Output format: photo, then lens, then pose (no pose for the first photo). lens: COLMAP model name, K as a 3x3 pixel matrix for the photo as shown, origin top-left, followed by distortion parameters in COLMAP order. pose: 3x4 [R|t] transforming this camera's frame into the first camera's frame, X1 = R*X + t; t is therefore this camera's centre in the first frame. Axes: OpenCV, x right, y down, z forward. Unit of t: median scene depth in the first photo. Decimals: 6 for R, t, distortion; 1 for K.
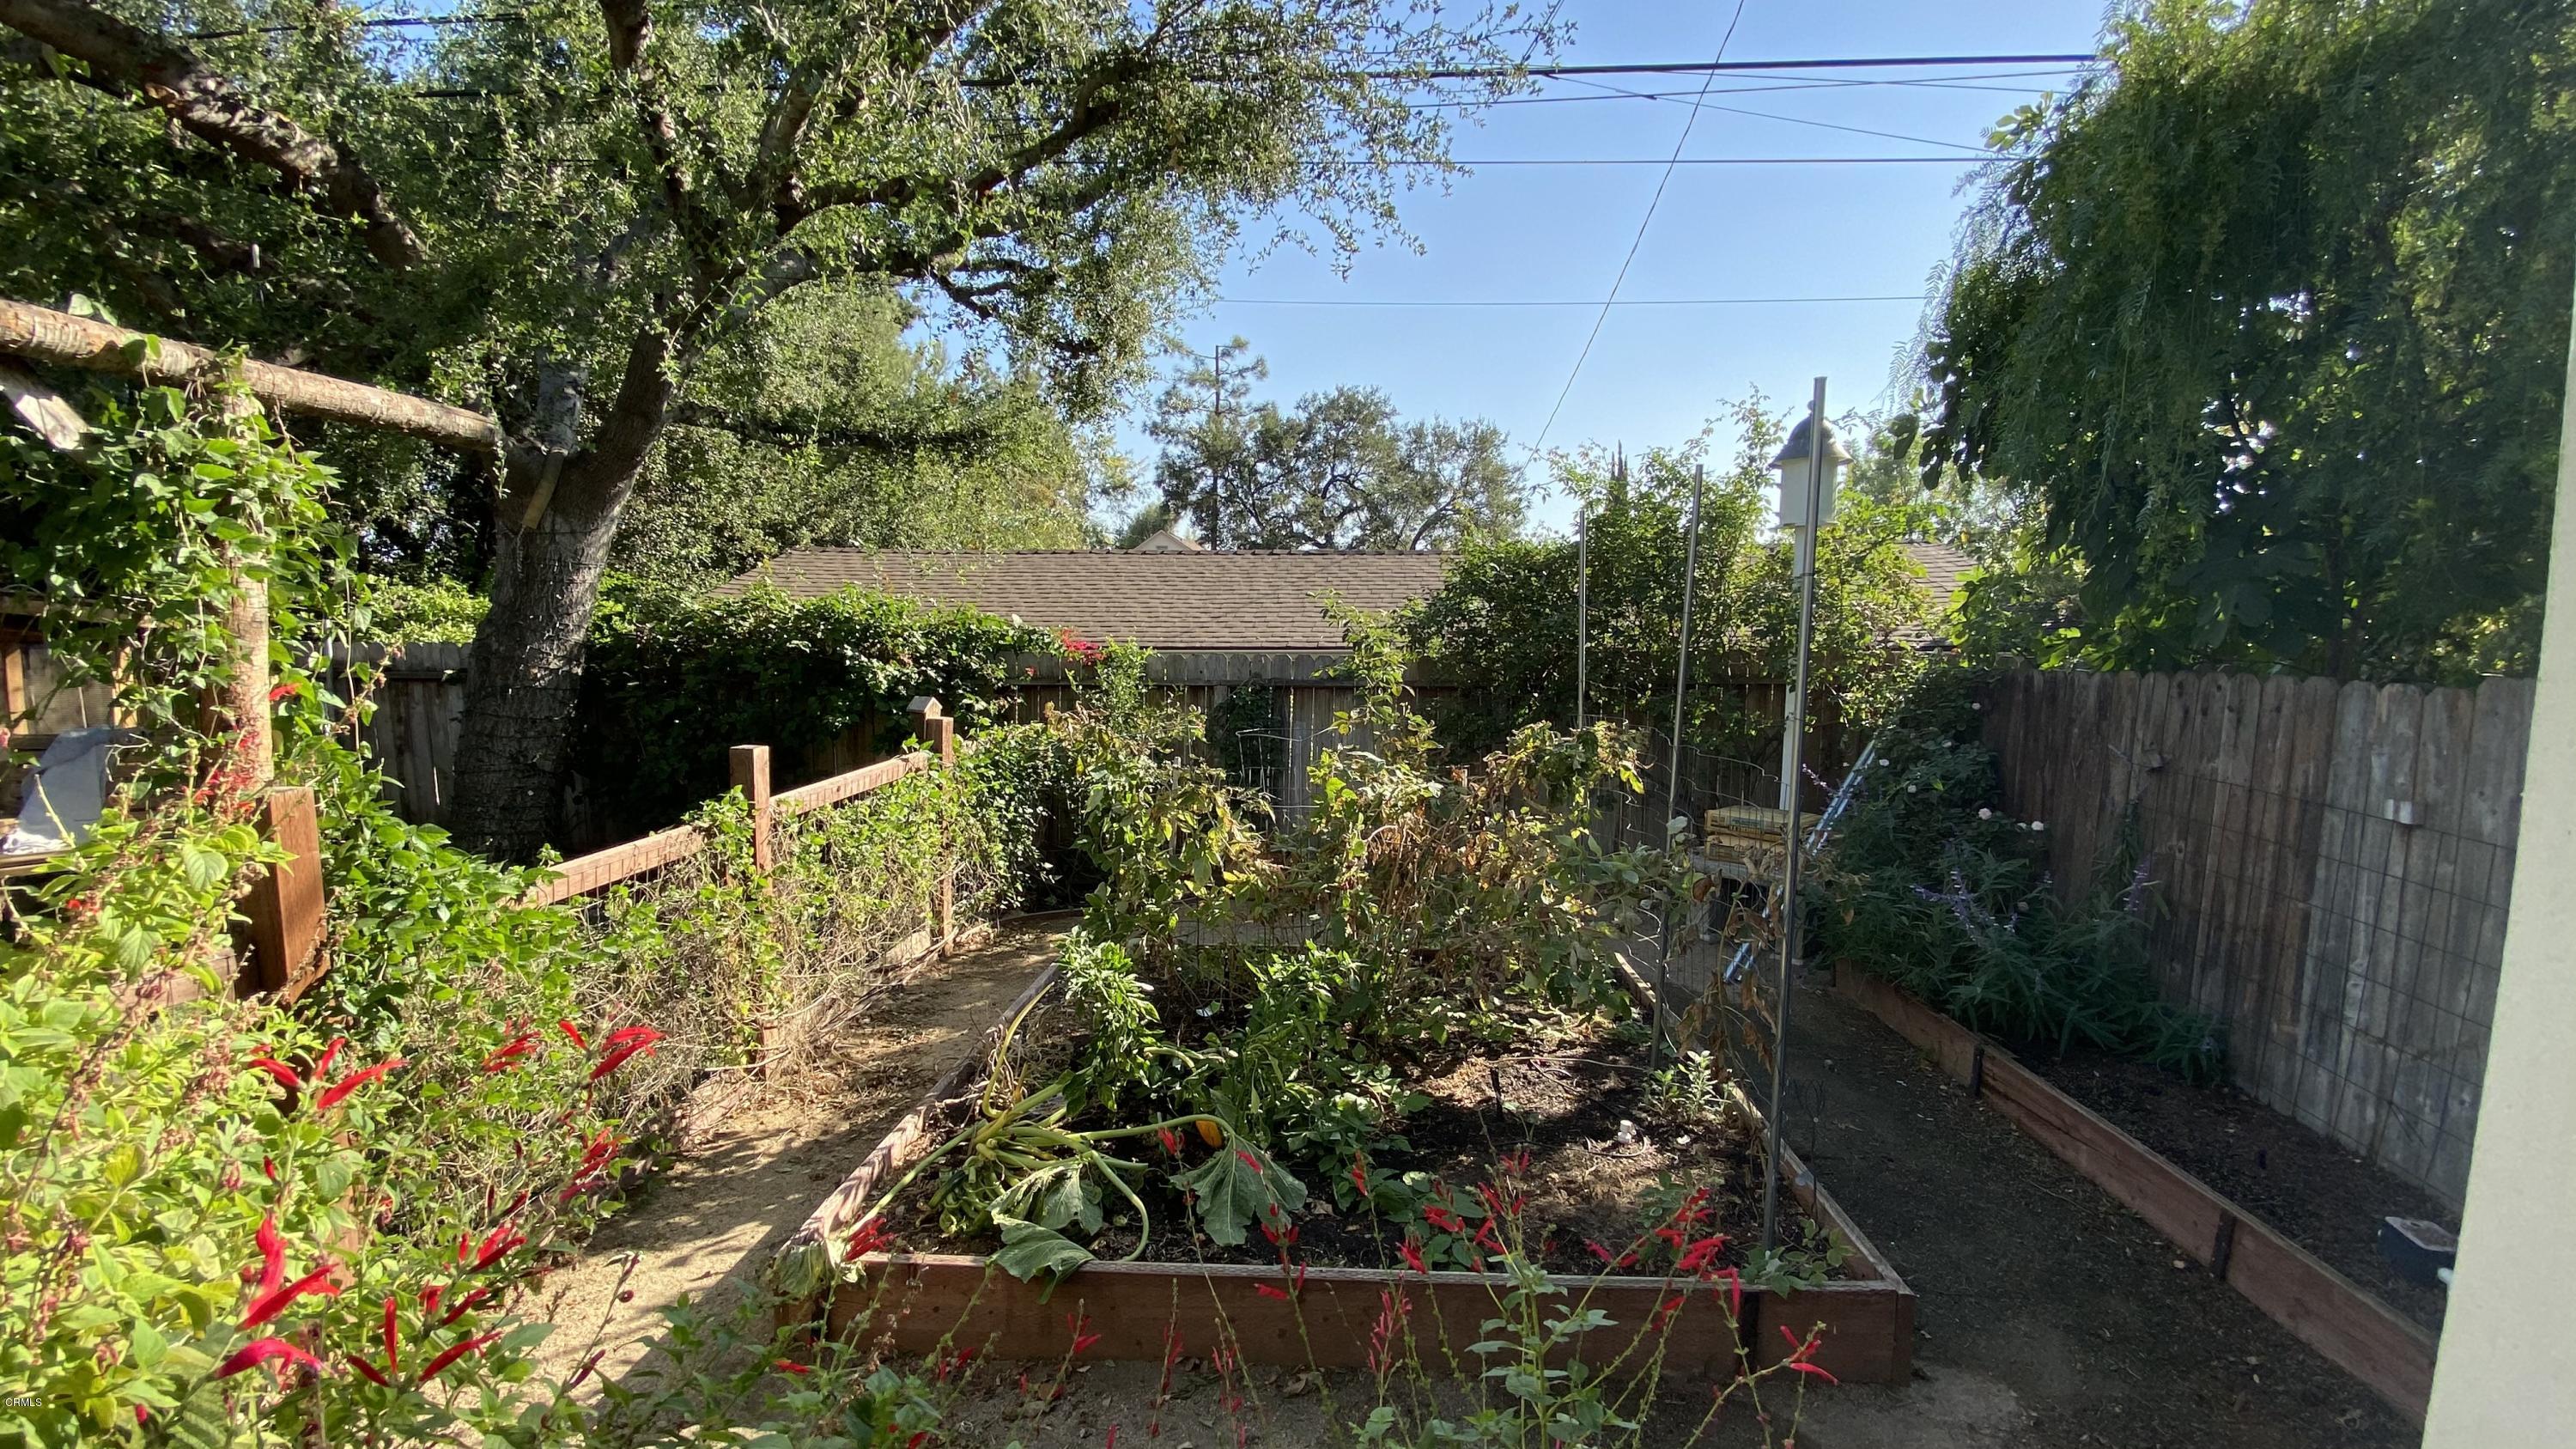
lens RADIAL K [[1034.7, 0, 1293.2], [0, 1034.7, 741.6], [0, 0, 1]] dist [-0.028360, -0.000765]
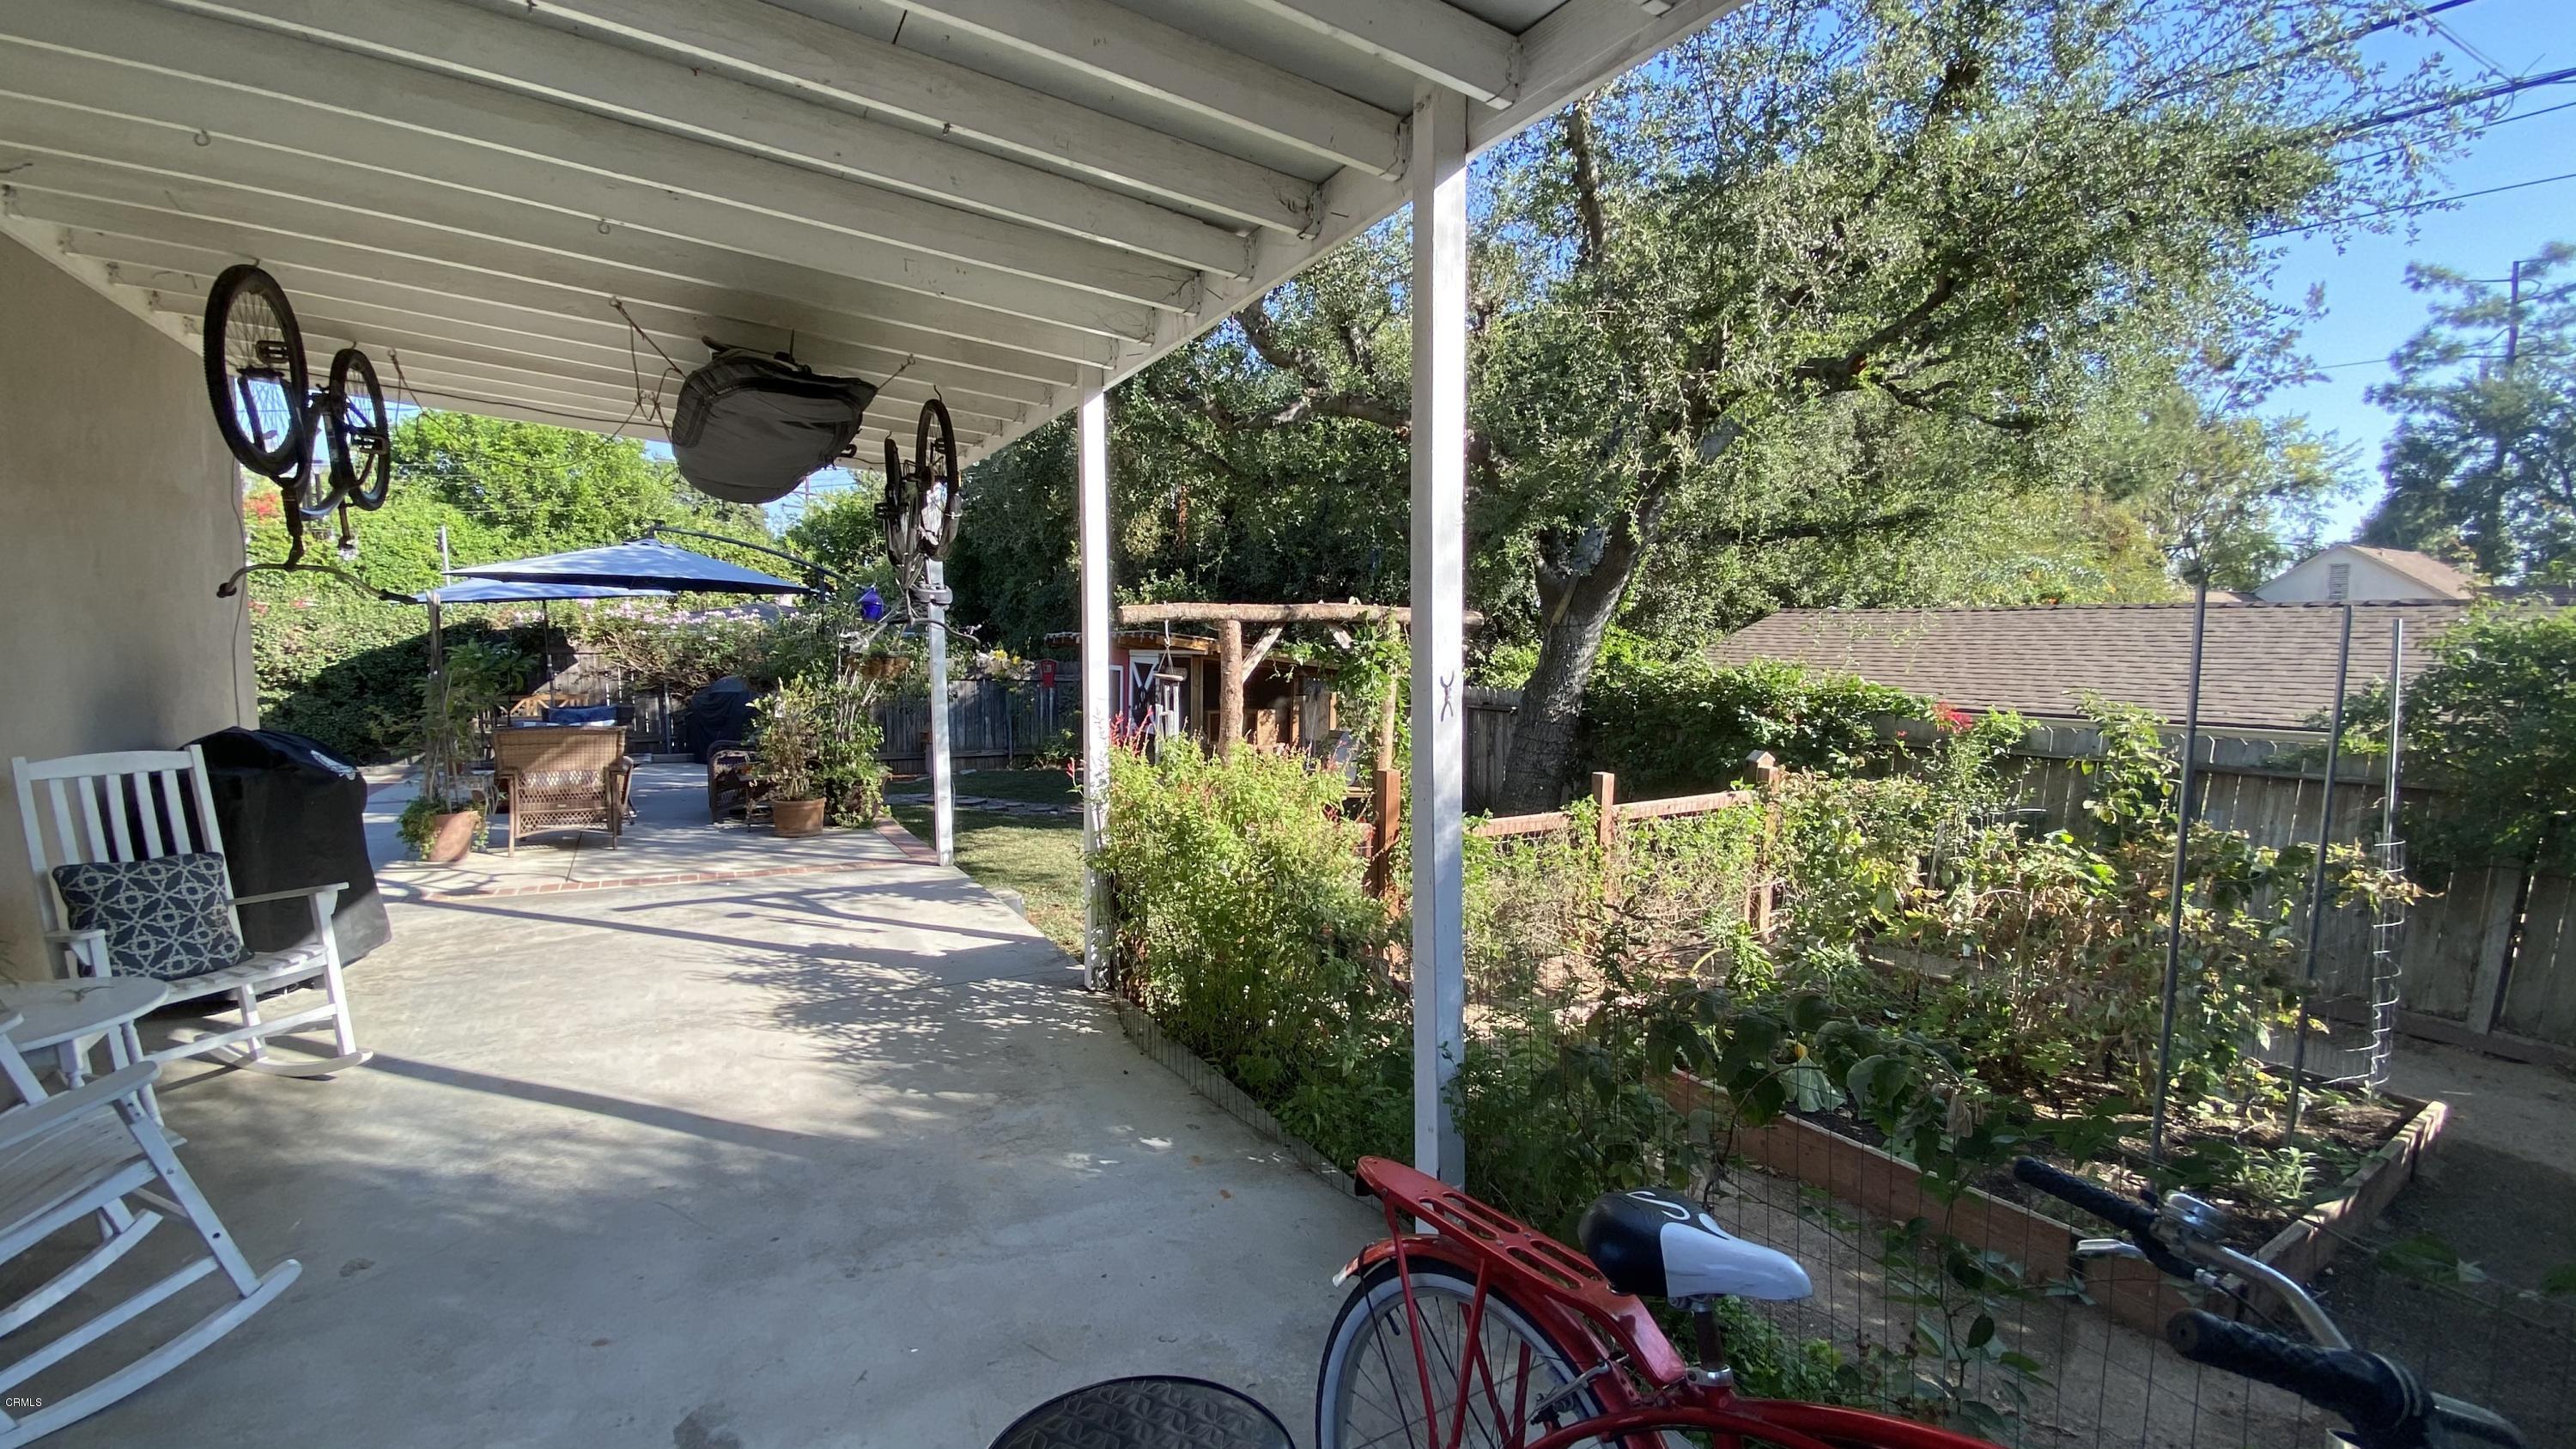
lens RADIAL K [[1034.7, 0, 1288.2], [0, 1034.7, 720.8], [0, 0, 1]] dist [-0.028360, -0.000765]
pose [[0.564025, 0.069296, -0.822845, 0.329525], [-0.104552, 0.994446, 0.012082, -0.027403], [0.819112, 0.079216, 0.568137, -0.238435]]
